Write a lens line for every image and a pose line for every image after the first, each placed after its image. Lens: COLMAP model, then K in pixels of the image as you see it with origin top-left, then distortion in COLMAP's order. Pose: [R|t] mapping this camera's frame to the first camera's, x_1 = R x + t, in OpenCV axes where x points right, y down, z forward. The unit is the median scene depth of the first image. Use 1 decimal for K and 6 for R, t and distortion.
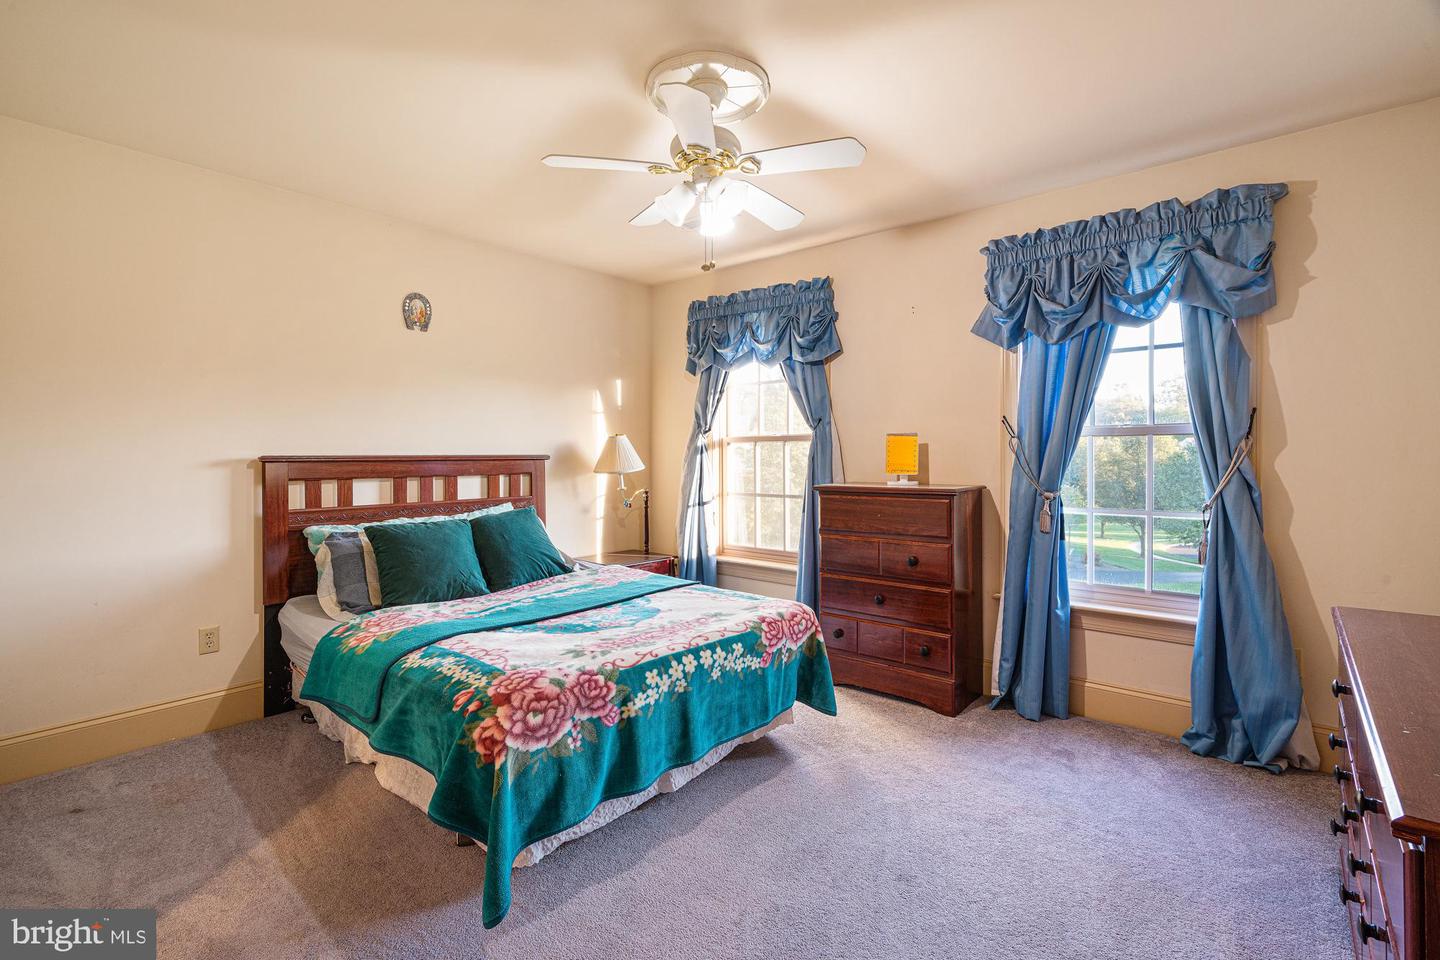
lens RADIAL K [[654.2, 0, 699.1], [0, 654.2, 450.8], [0, 0, 1]] dist [-0.002182, 0.000332]
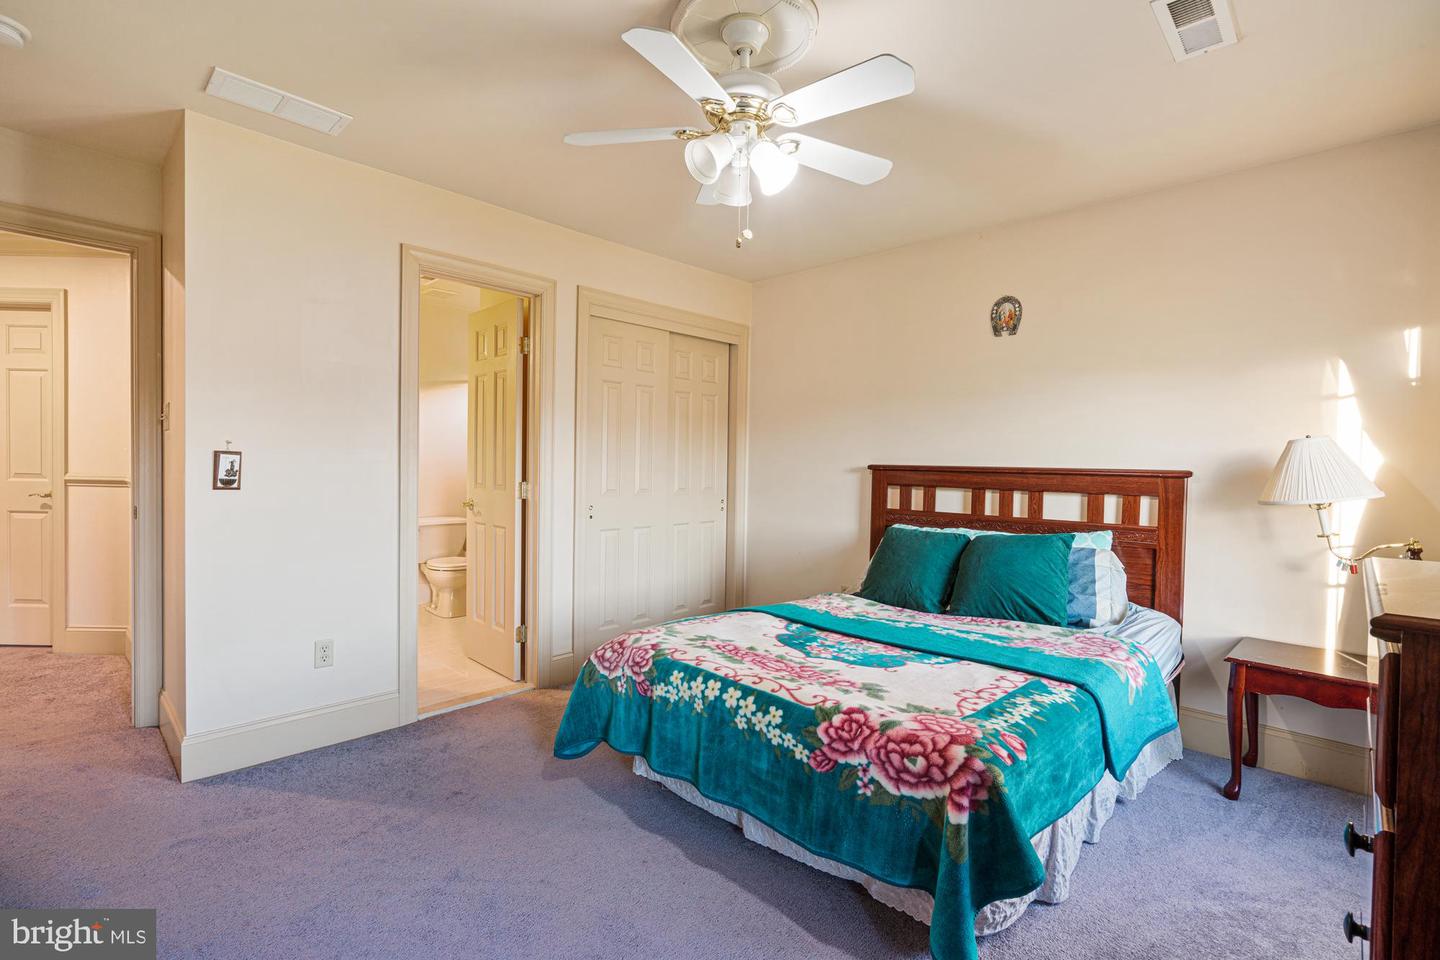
lens RADIAL K [[654.2, 0, 716.0], [0, 654.2, 466.0], [0, 0, 1]] dist [-0.002182, 0.000332]
pose [[-0.036227, 0.008503, -0.999307, 0.658069], [-0.012216, 0.999885, 0.008951, 0.002755], [0.999269, 0.012532, -0.036119, 0.757572]]
